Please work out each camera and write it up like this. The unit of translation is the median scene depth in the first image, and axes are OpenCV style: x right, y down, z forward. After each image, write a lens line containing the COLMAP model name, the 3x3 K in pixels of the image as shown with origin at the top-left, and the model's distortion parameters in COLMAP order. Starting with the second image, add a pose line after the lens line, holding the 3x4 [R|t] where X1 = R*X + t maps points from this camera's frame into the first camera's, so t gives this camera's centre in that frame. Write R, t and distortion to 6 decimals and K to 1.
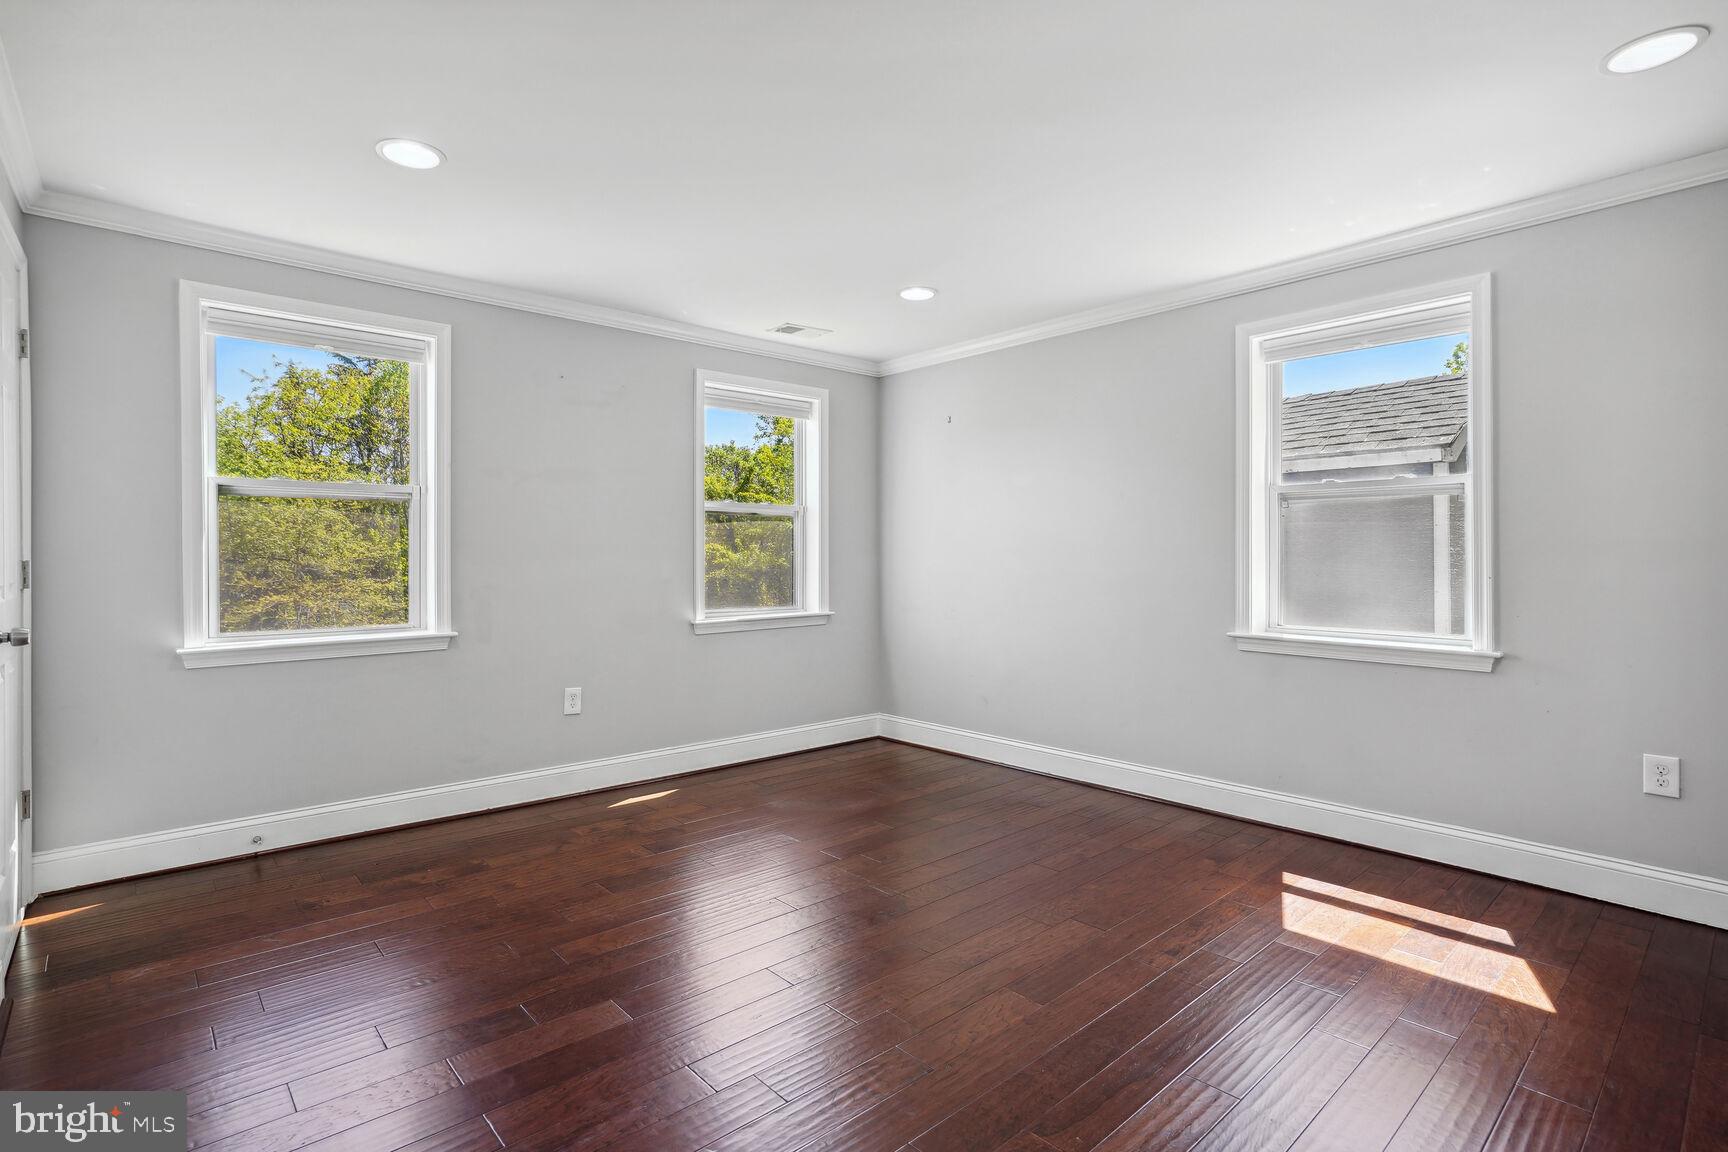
lens RADIAL K [[831.6, 0, 868.7], [0, 831.6, 559.7], [0, 0, 1]] dist [-0.002723, 0.000132]
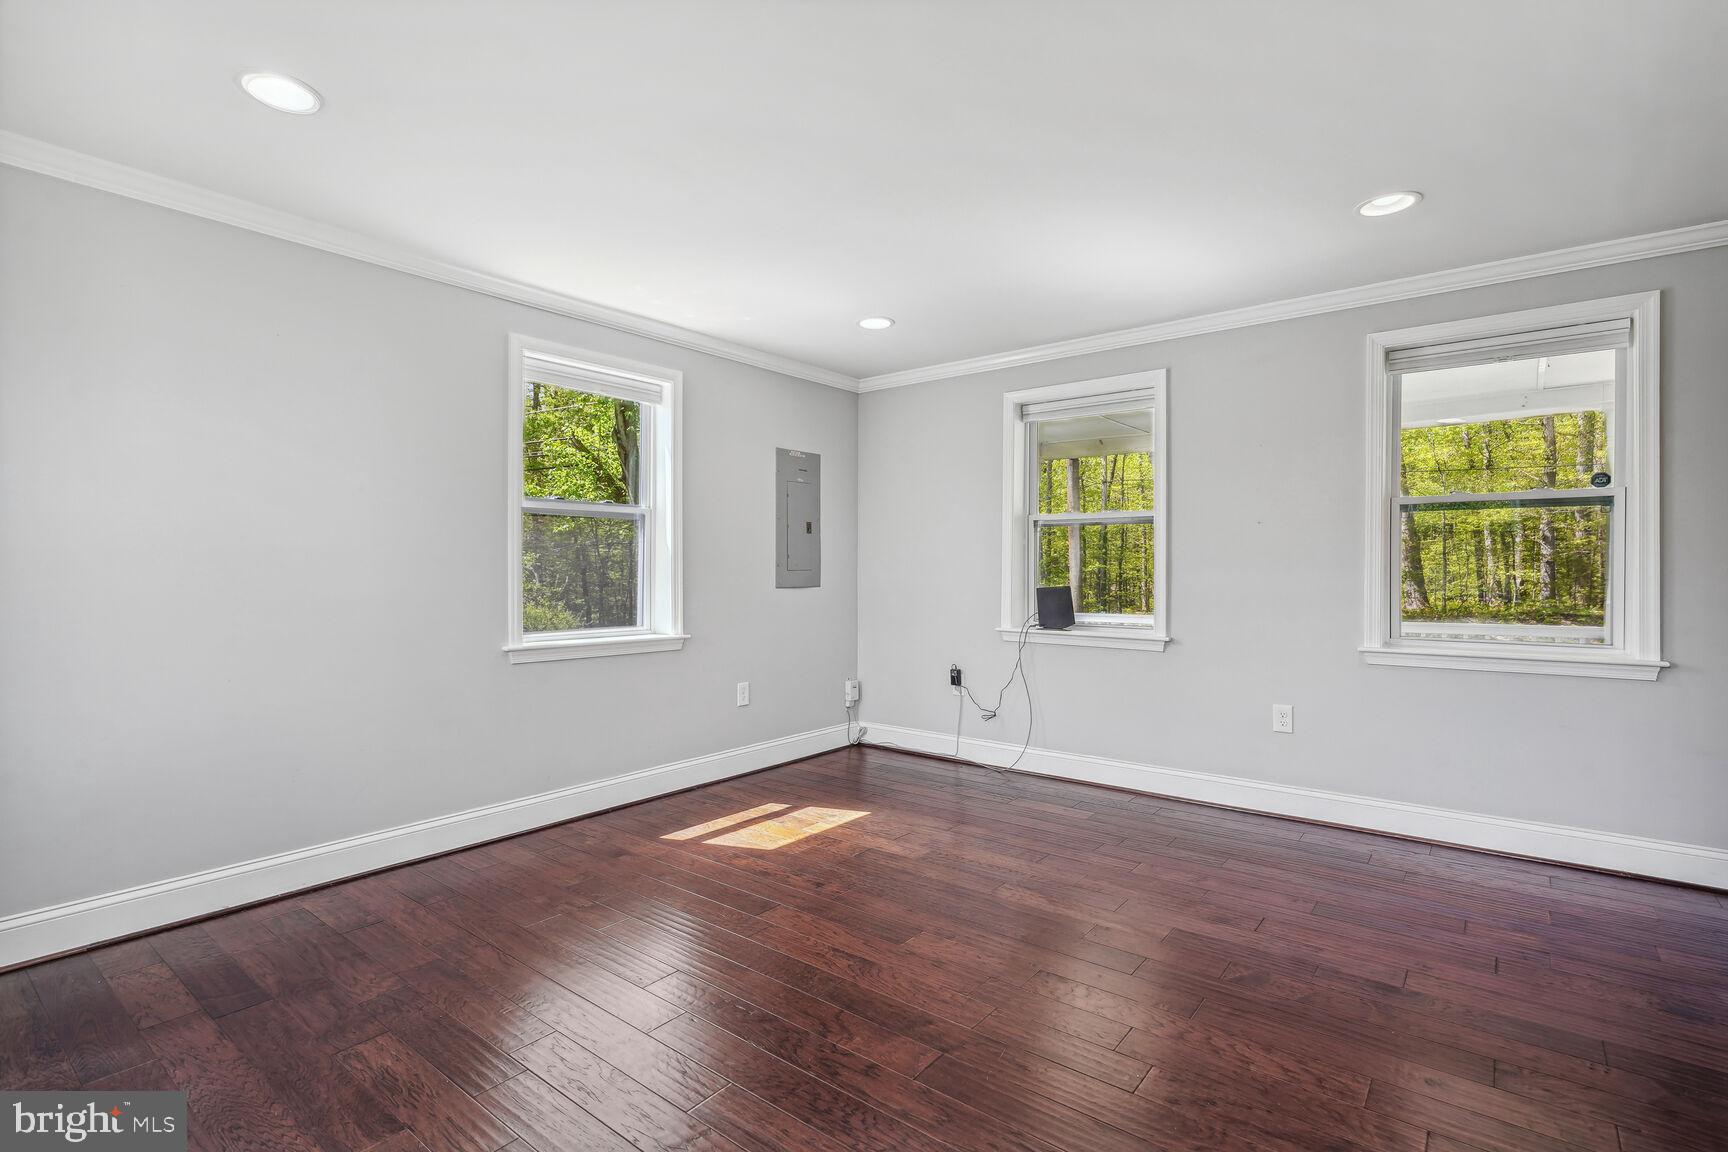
lens RADIAL K [[831.6, 0, 868.7], [0, 831.6, 559.7], [0, 0, 1]] dist [-0.002723, 0.000132]
pose [[-0.160000, 0.008937, 0.987077, -0.789860], [-0.005819, 0.999933, -0.009997, -0.009118], [-0.987100, -0.007343, -0.159937, 0.990213]]
